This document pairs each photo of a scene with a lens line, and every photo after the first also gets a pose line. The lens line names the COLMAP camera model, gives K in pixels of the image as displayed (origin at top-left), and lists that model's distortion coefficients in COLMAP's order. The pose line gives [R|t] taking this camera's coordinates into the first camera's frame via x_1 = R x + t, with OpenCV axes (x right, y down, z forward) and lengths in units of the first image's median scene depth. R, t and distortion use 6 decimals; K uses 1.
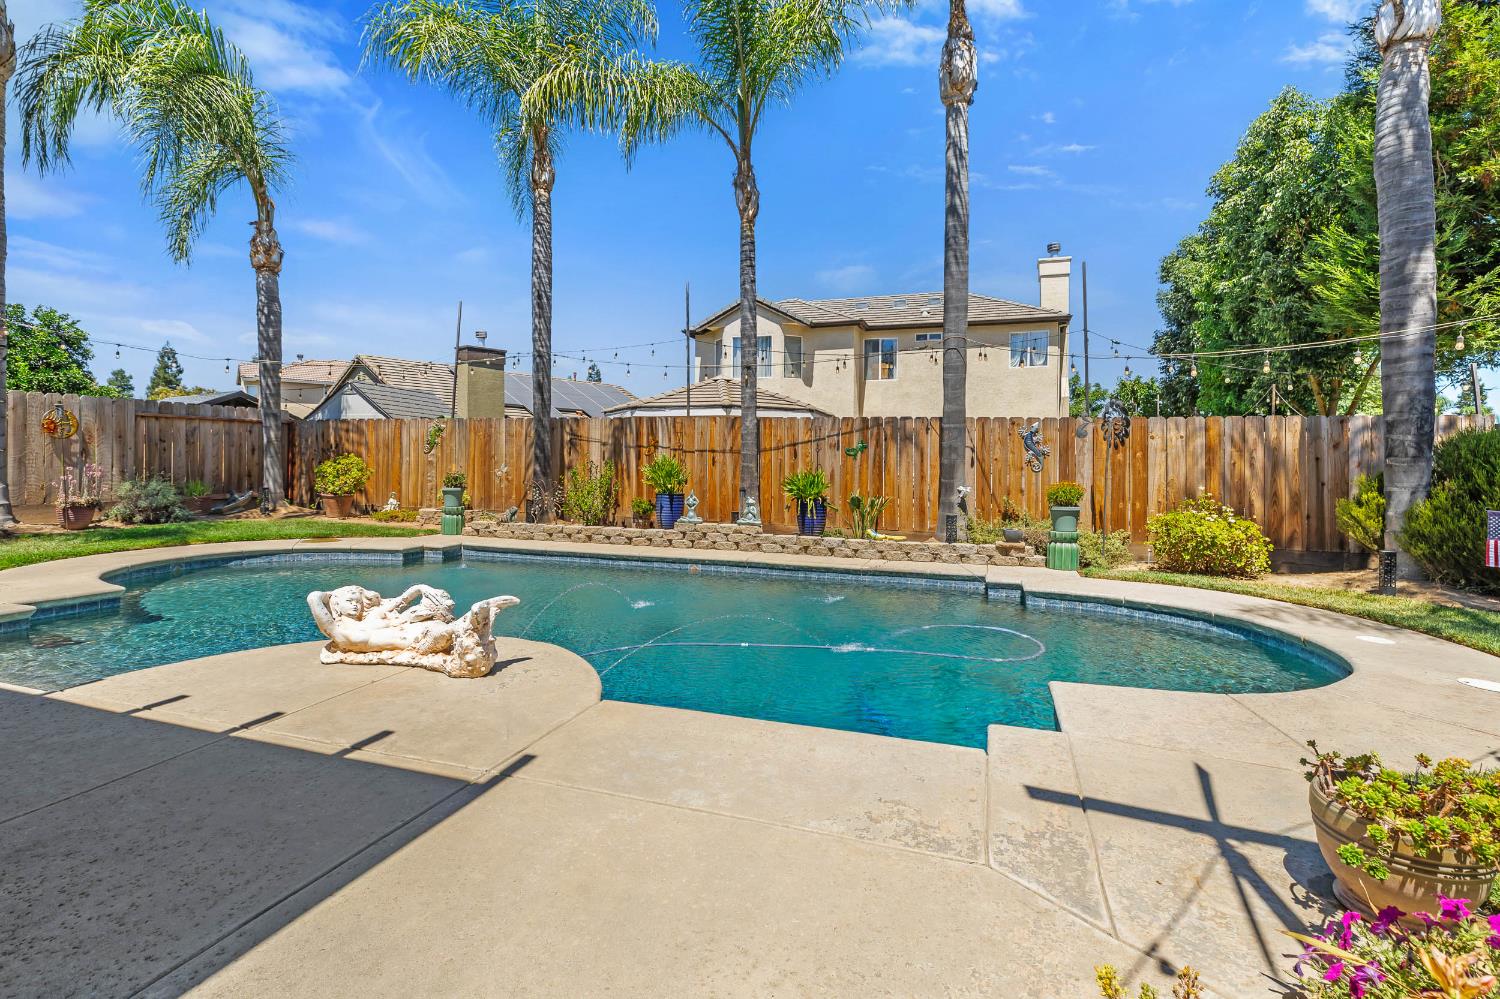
lens RADIAL K [[706.5, 0, 750.2], [0, 706.5, 495.7], [0, 0, 1]] dist [-0.000546, -0.001495]
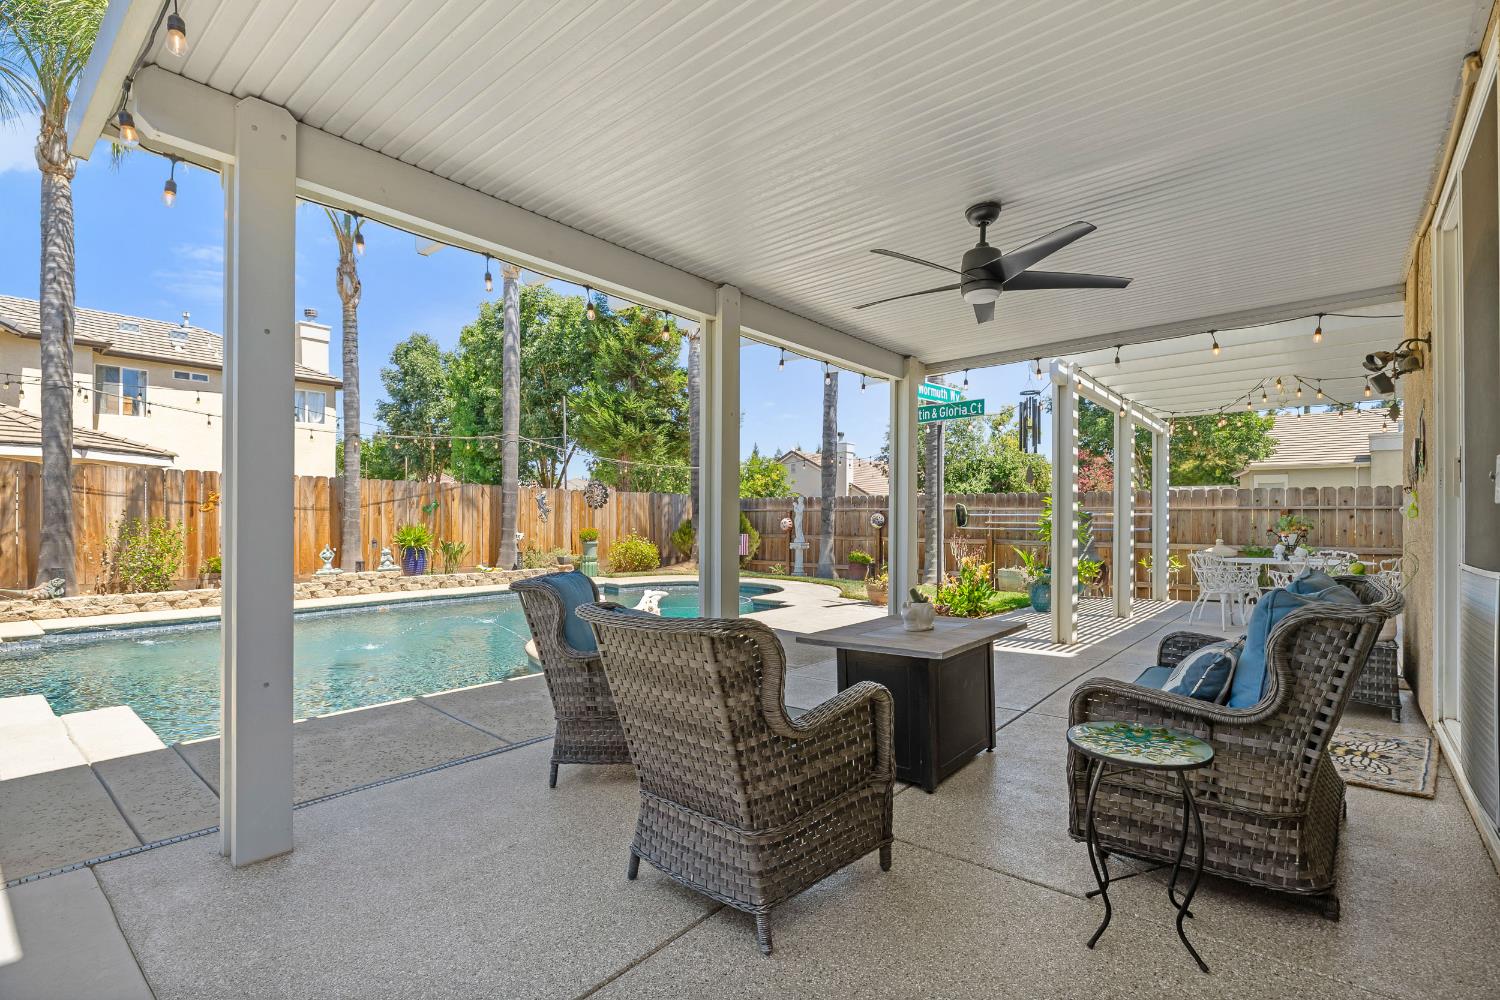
lens RADIAL K [[706.5, 0, 757.0], [0, 706.5, 506.5], [0, 0, 1]] dist [-0.000546, -0.001495]
pose [[0.351737, 0.001554, 0.936097, -0.802156], [0.040605, 0.999032, -0.016916, -0.019969], [-0.935218, 0.043960, 0.351334, -0.022645]]
